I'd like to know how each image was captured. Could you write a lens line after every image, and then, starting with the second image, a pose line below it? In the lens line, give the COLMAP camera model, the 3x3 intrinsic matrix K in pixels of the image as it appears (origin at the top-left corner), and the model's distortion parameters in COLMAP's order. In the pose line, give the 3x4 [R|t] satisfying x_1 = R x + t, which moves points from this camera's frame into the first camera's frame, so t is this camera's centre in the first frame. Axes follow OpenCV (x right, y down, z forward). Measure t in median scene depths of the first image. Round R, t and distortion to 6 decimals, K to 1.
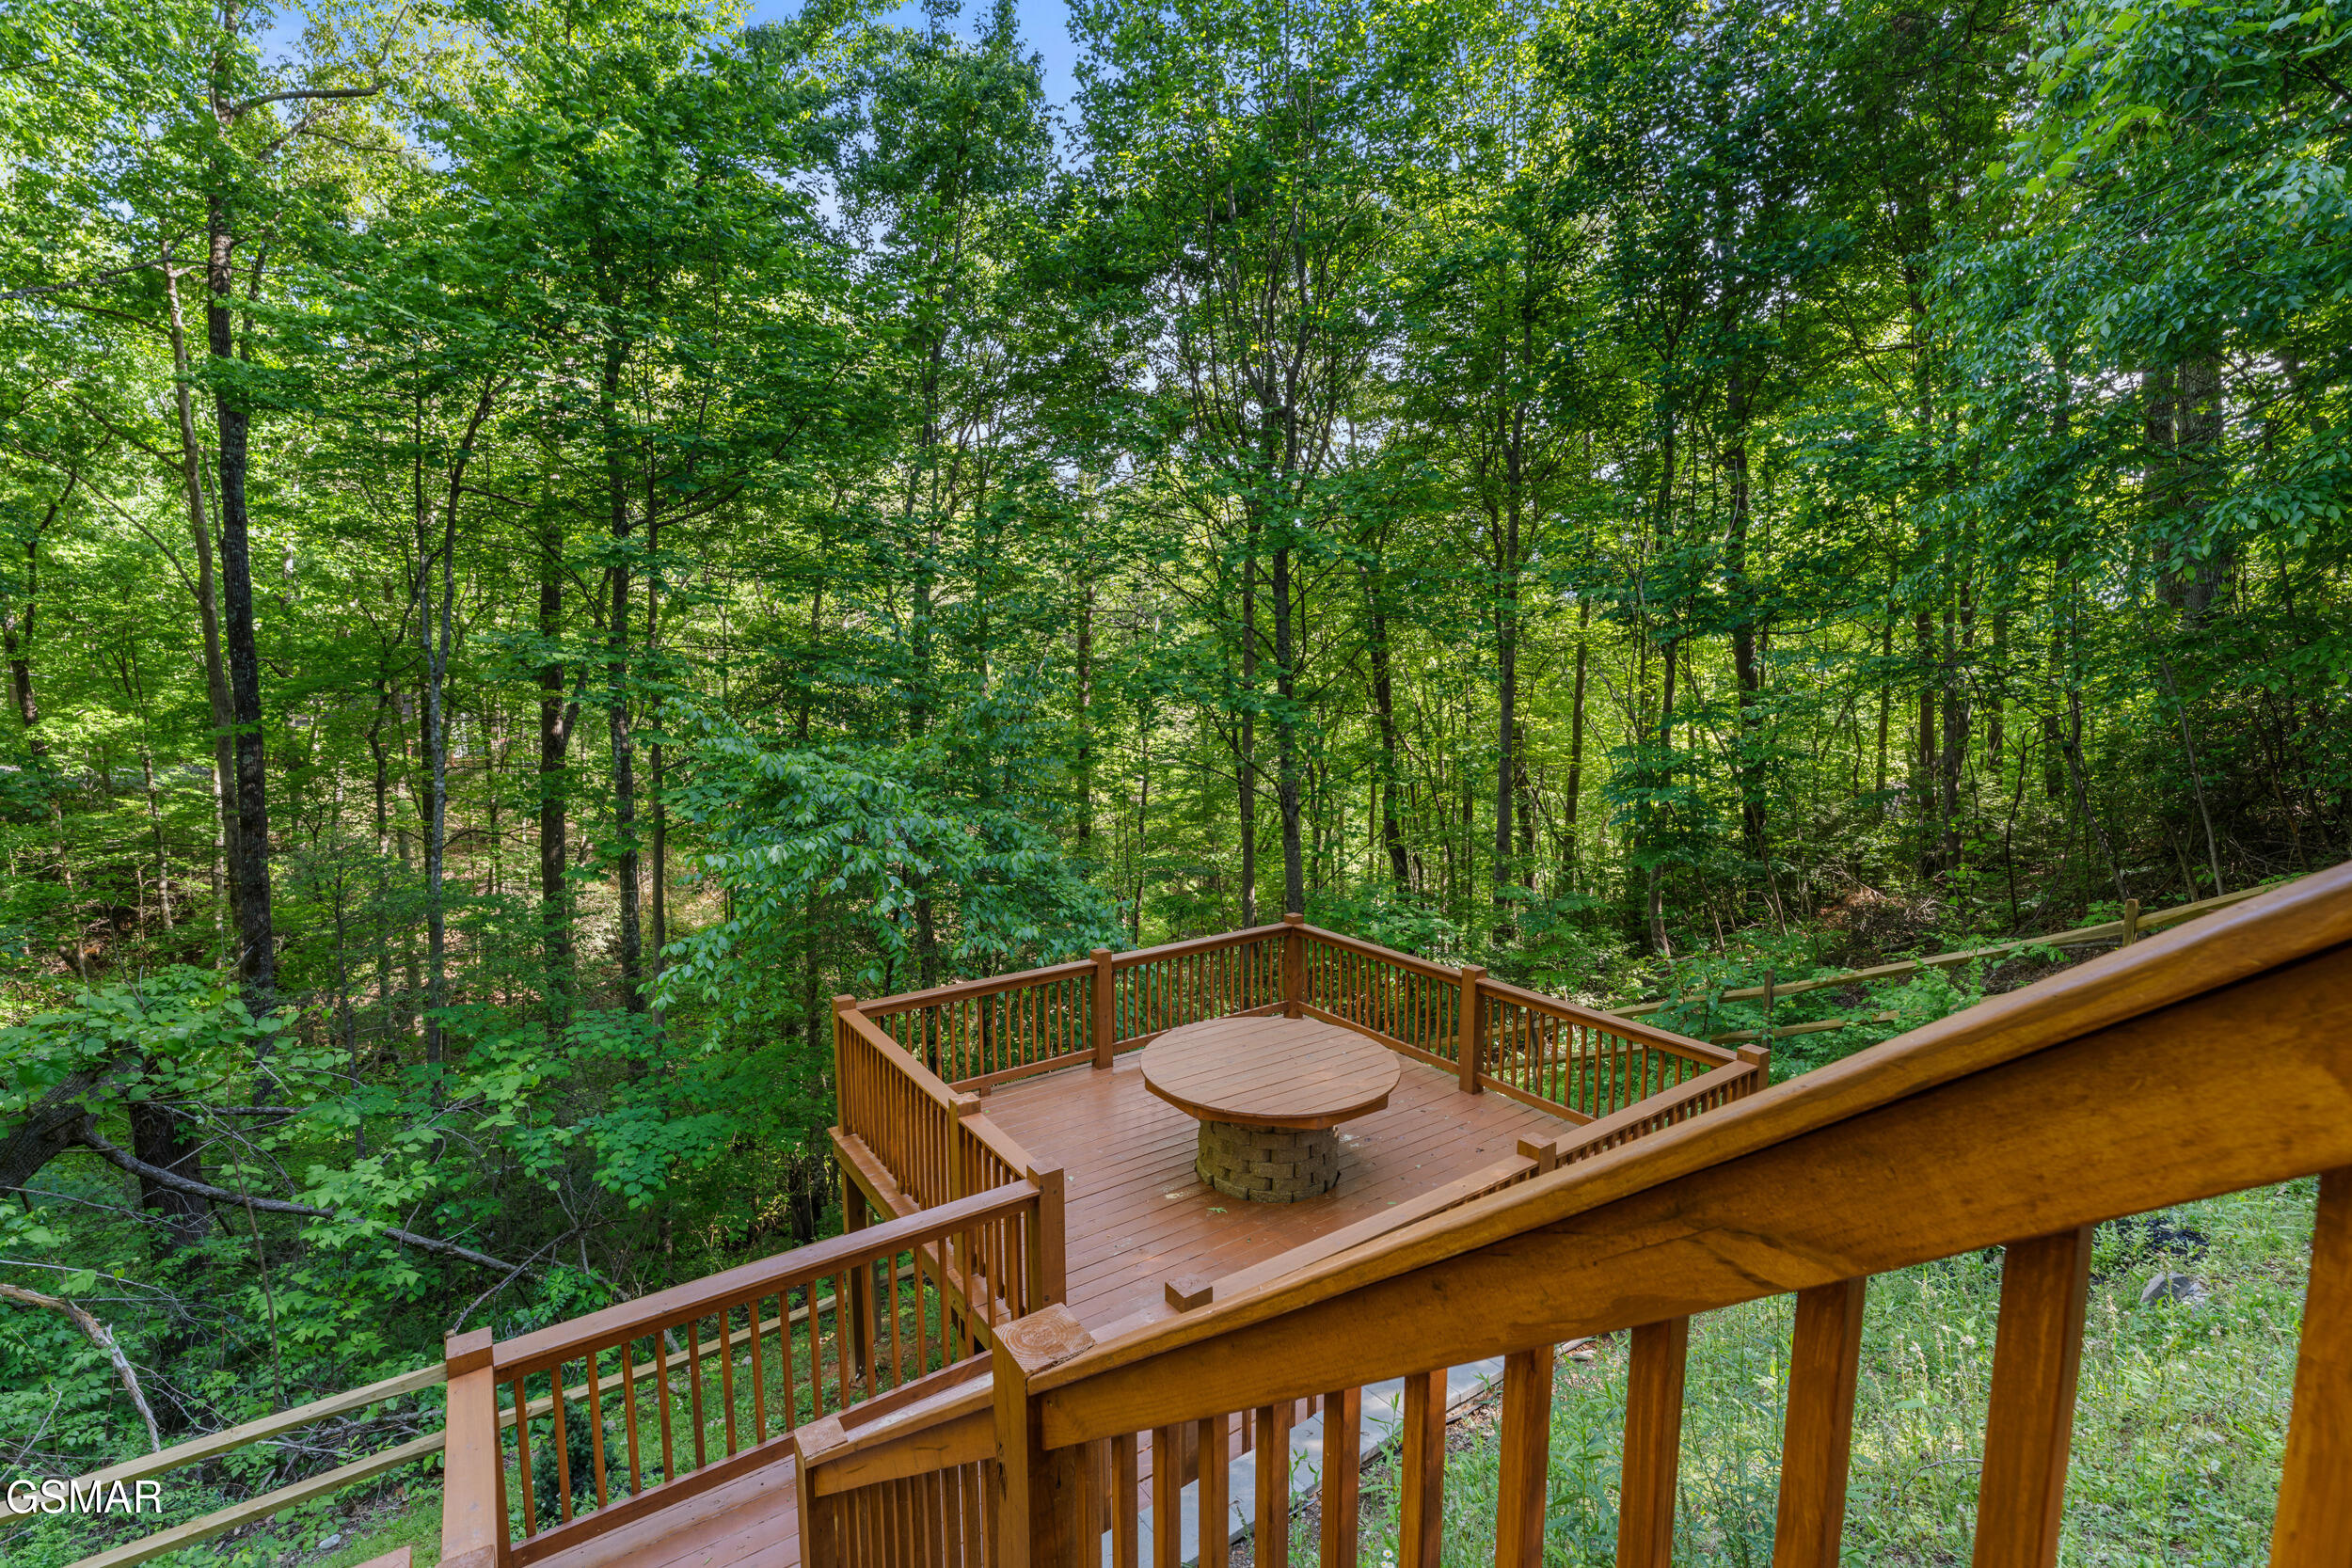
lens RADIAL K [[1060.3, 0, 1177.1], [0, 1060.3, 787.2], [0, 0, 1]] dist [-0.000389, -0.000009]
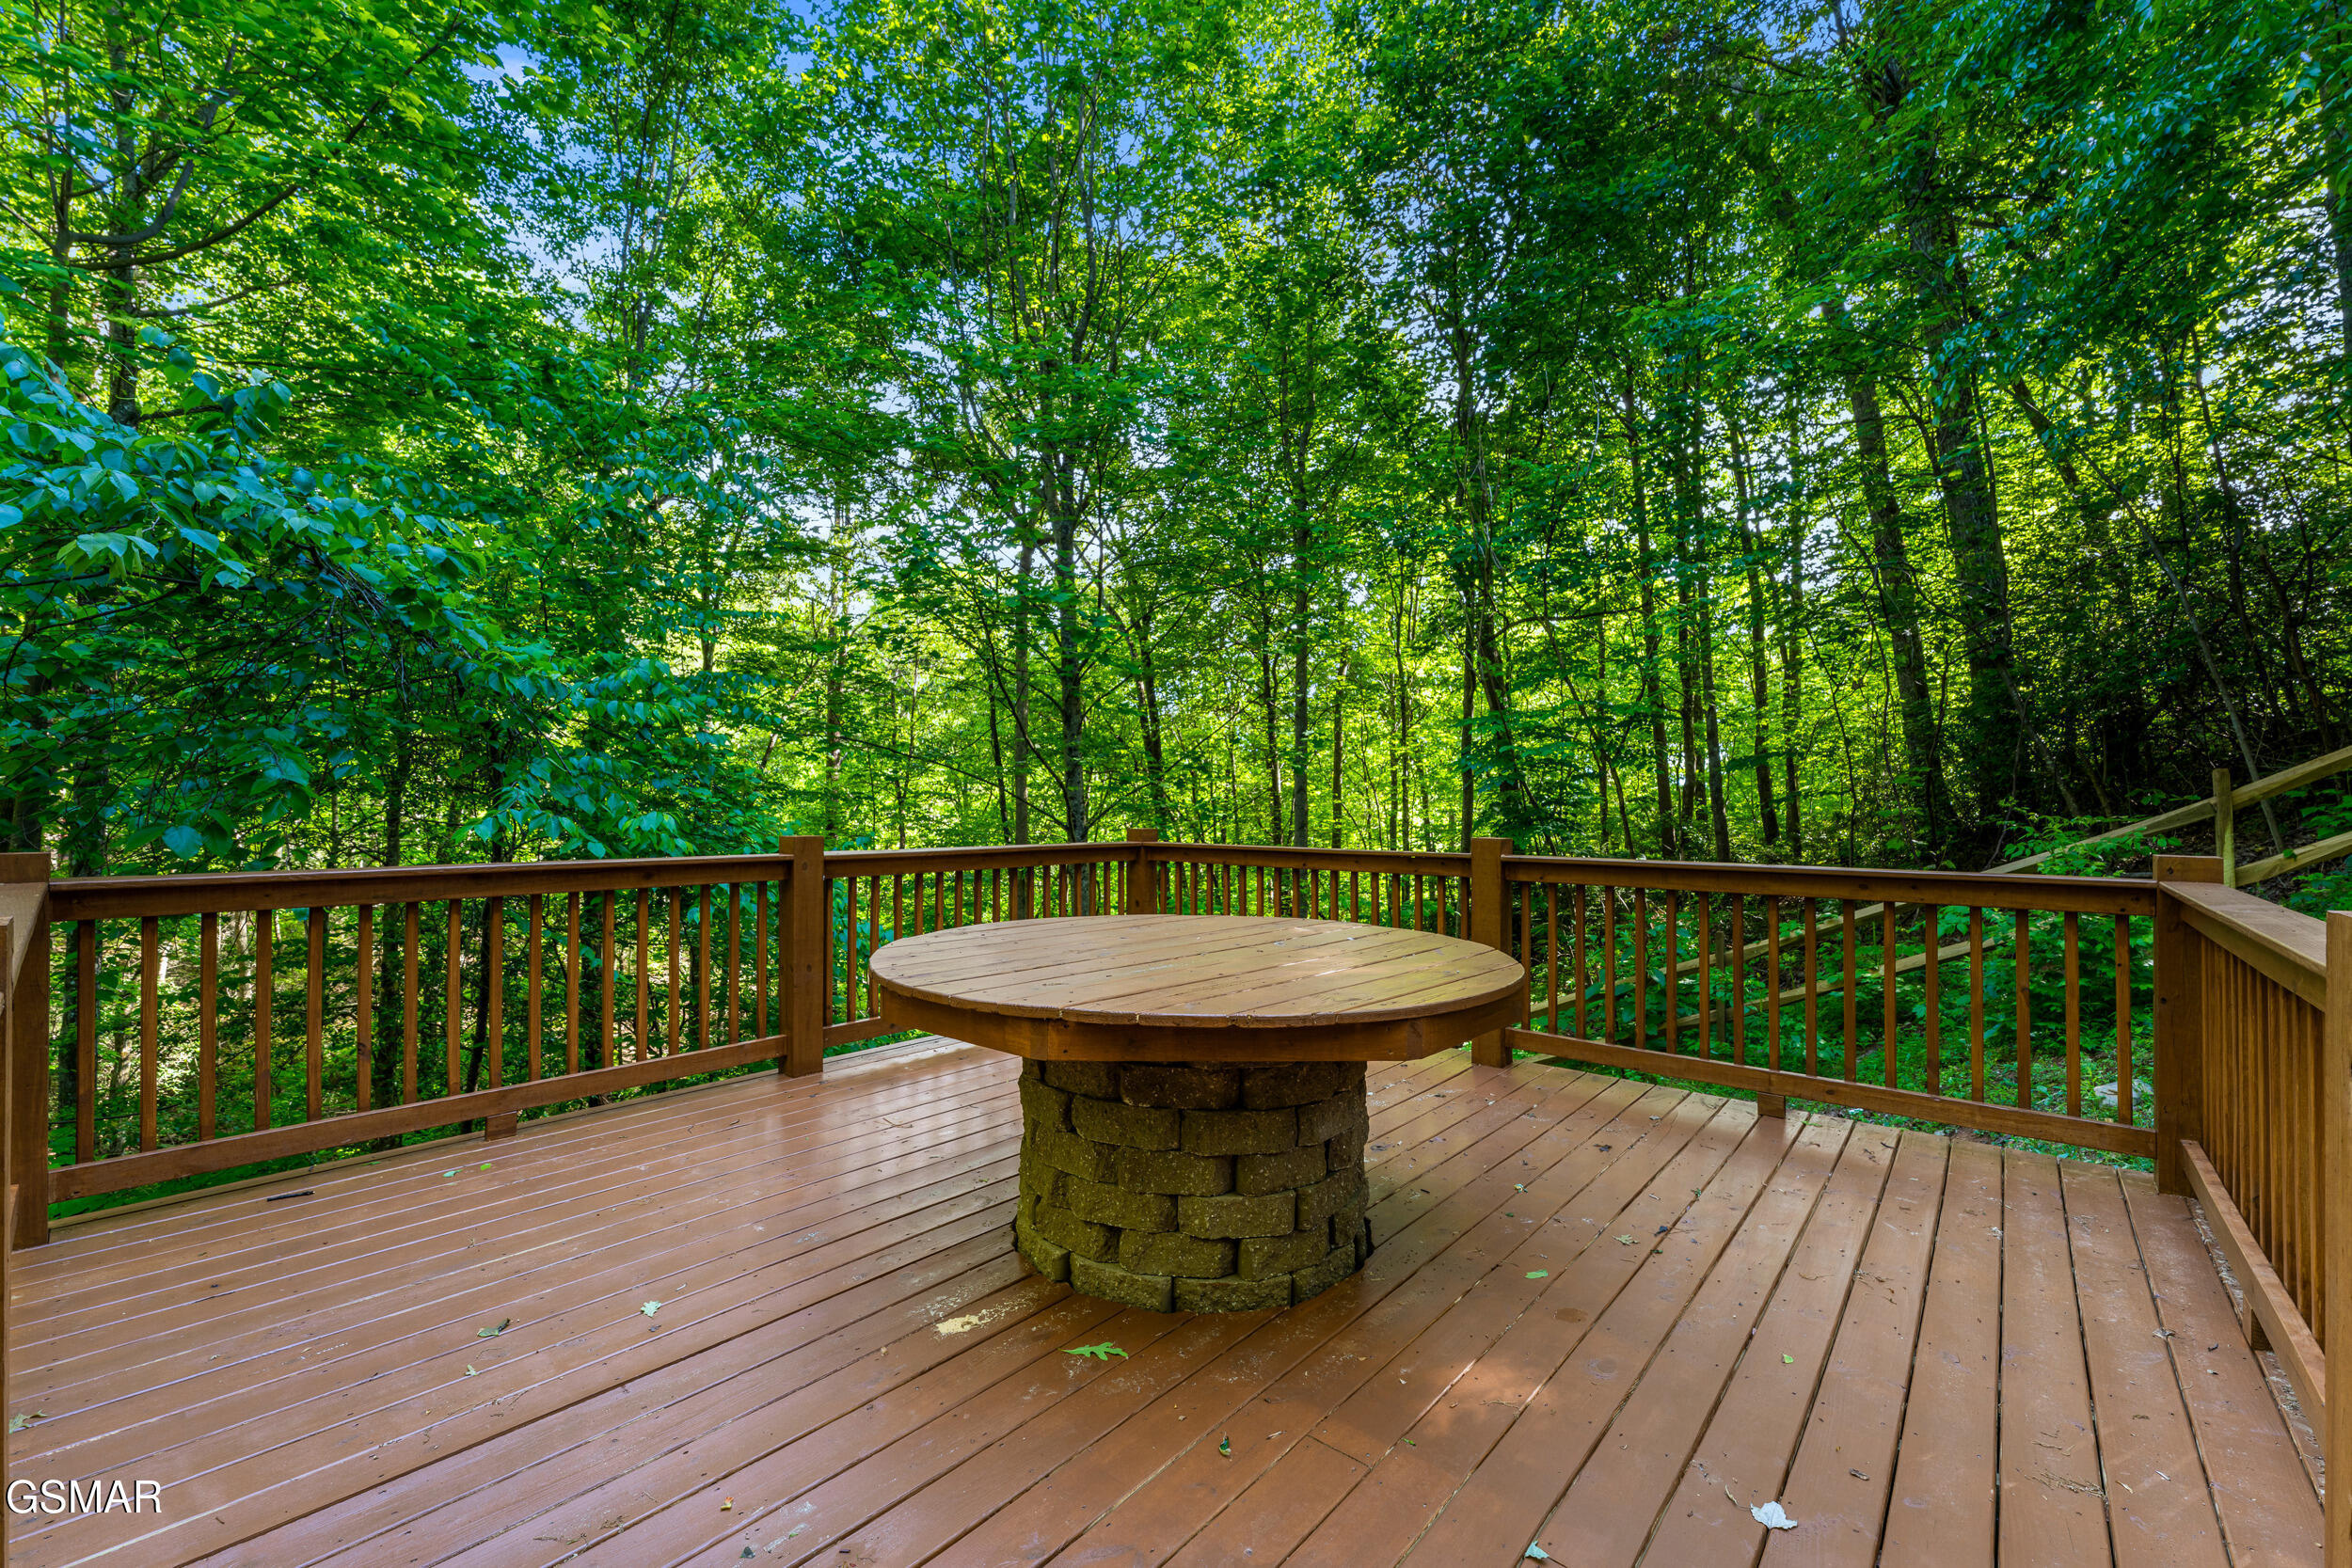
lens RADIAL K [[976.7, 0, 1183.9], [0, 976.7, 794.0], [0, 0, 1]] dist [-0.002993, 0.000109]
pose [[0.970272, 0.005875, 0.241947, -0.009796], [0.026427, 0.991156, -0.130044, 0.259206], [-0.240572, 0.132572, 0.961535, 0.659850]]
